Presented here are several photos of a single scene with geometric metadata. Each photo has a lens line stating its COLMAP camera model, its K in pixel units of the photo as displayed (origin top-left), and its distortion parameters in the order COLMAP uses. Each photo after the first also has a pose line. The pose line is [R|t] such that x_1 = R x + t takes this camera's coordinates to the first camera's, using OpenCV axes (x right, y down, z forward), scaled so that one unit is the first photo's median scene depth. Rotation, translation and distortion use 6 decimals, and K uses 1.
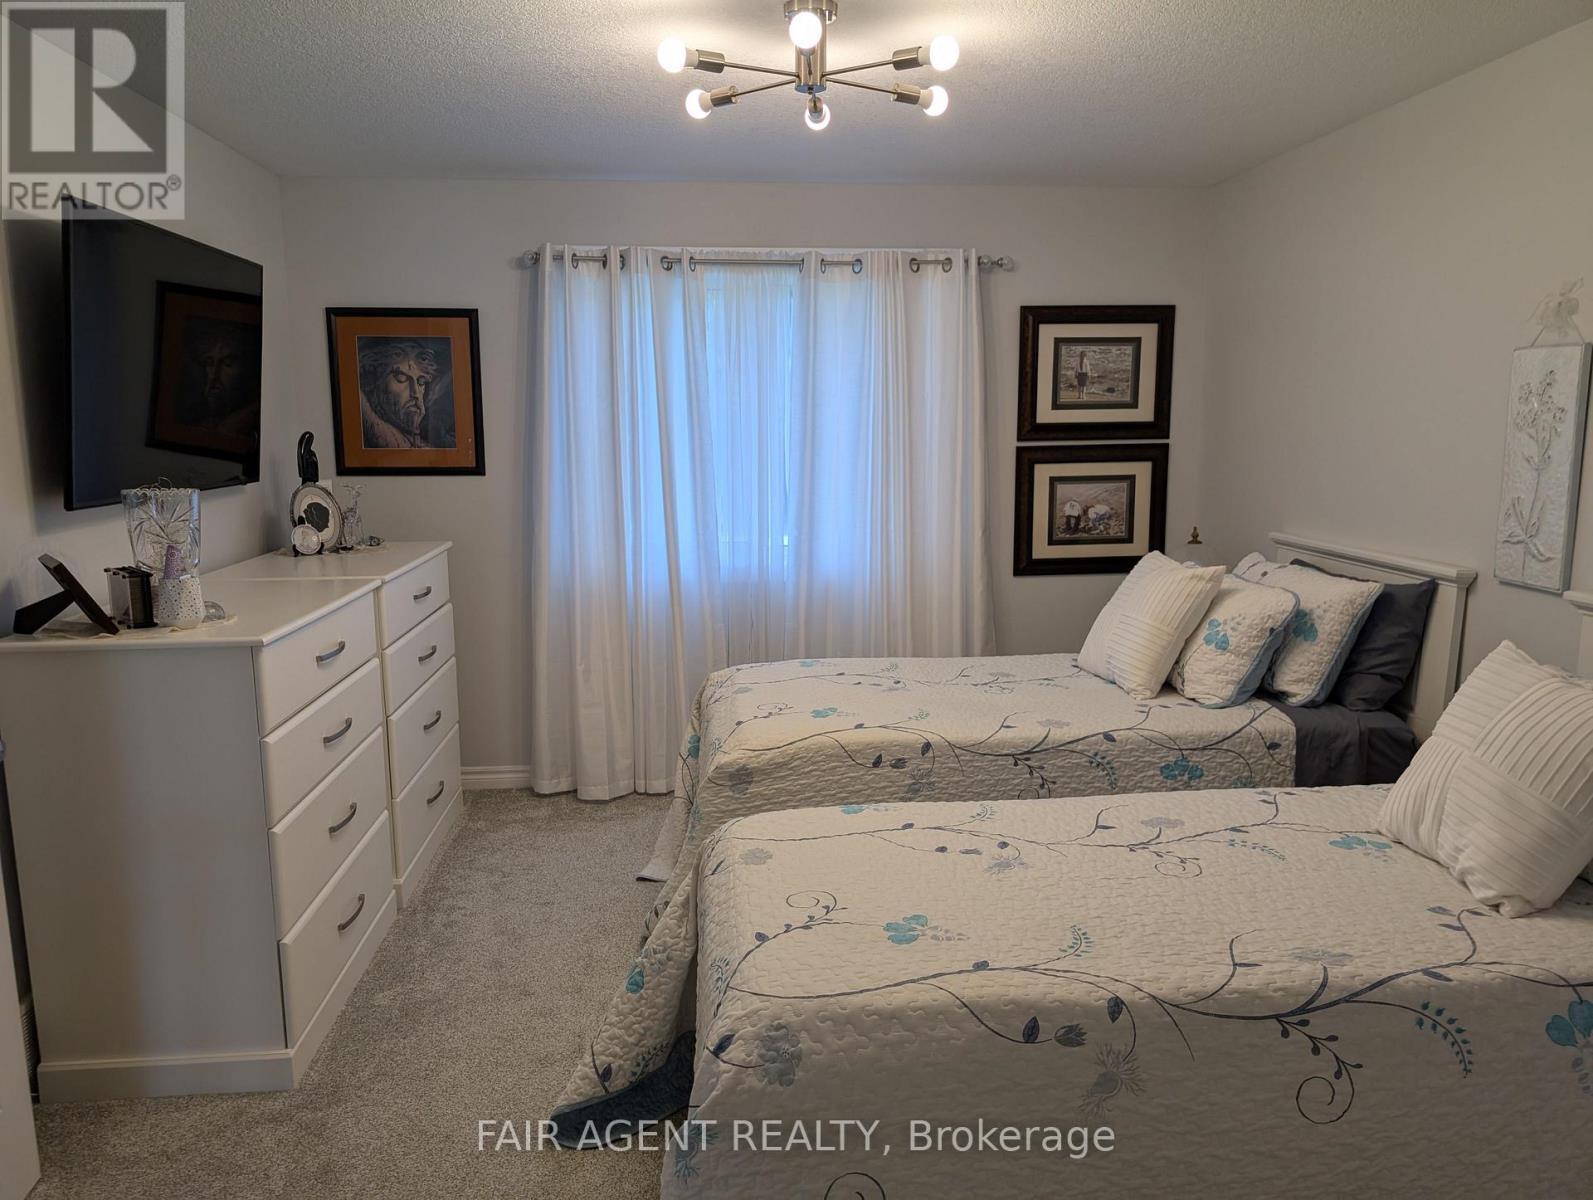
lens RADIAL K [[1159.9, 0, 796.5], [0, 1159.9, 600.0], [0, 0, 1]] dist [-0.004801, -0.004825]
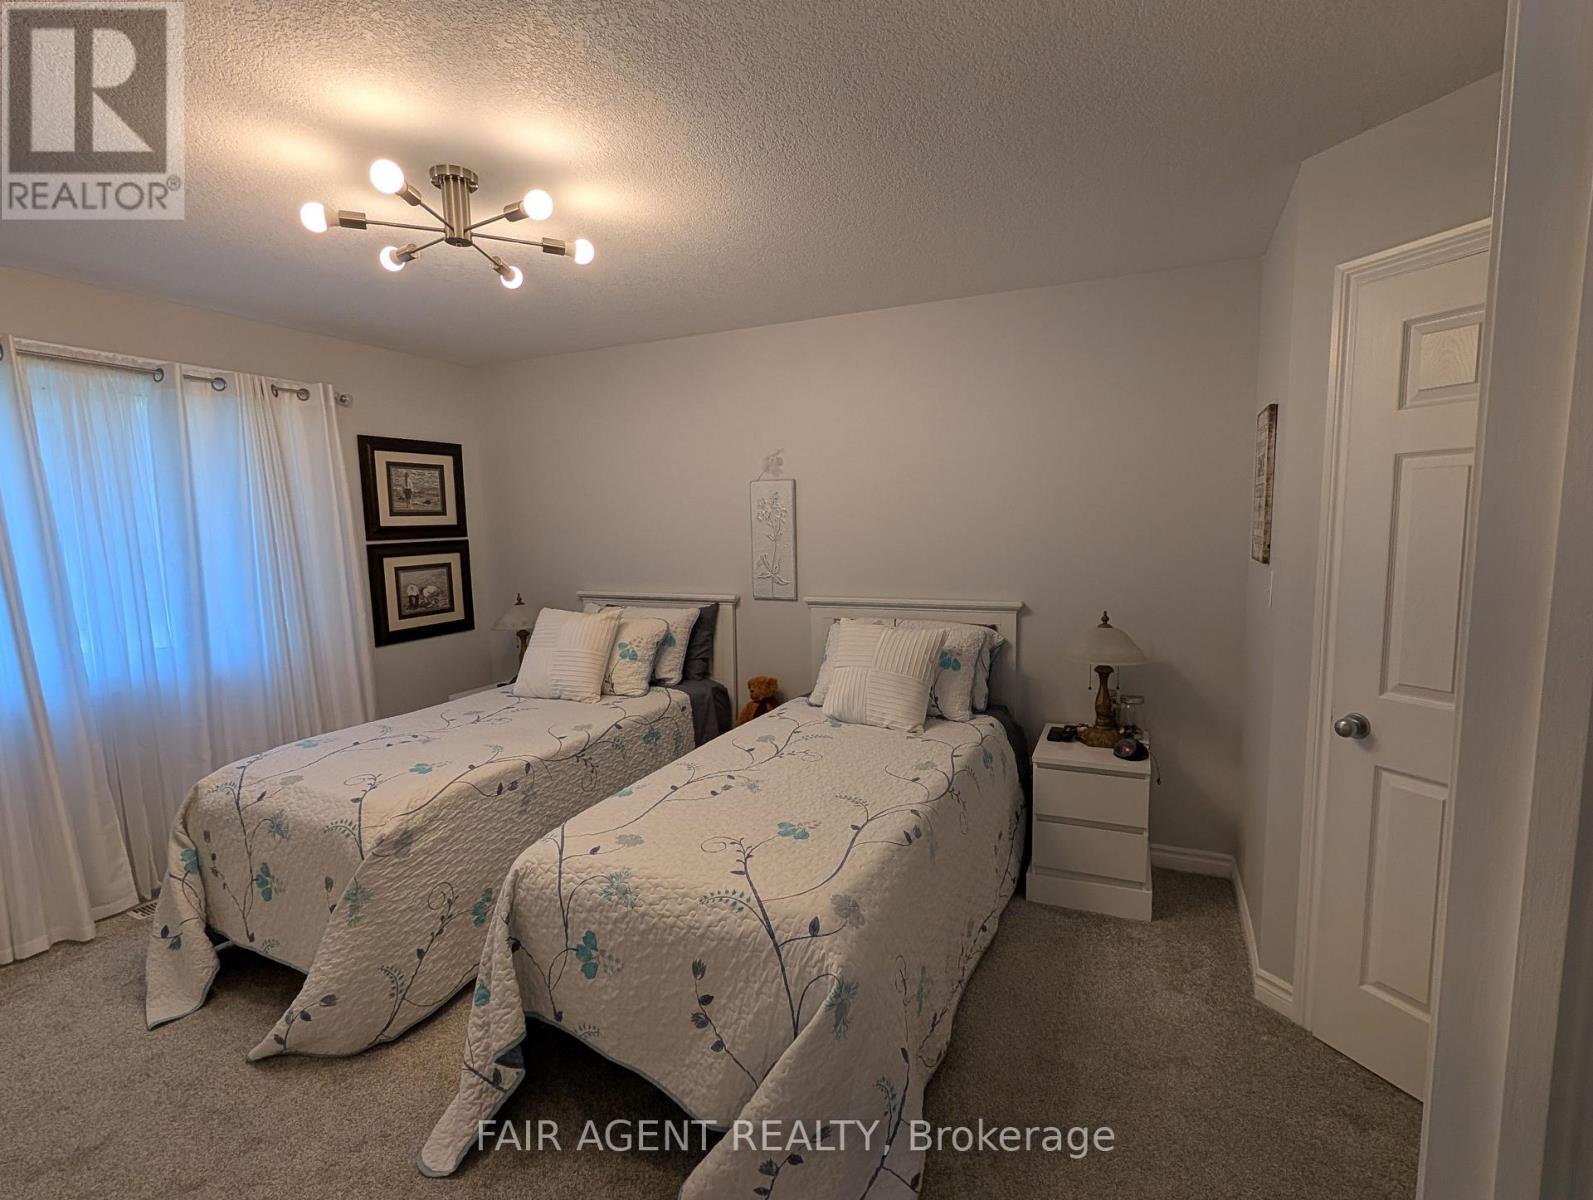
lens RADIAL K [[756.7, 0, 796.5], [0, 756.7, 600.0], [0, 0, 1]] dist [-0.003080, -0.001124]
pose [[0.483592, -0.093690, 0.870265, -0.309613], [0.152078, 0.988127, 0.021872, -0.020353], [-0.861981, 0.121771, 0.492098, 0.202254]]
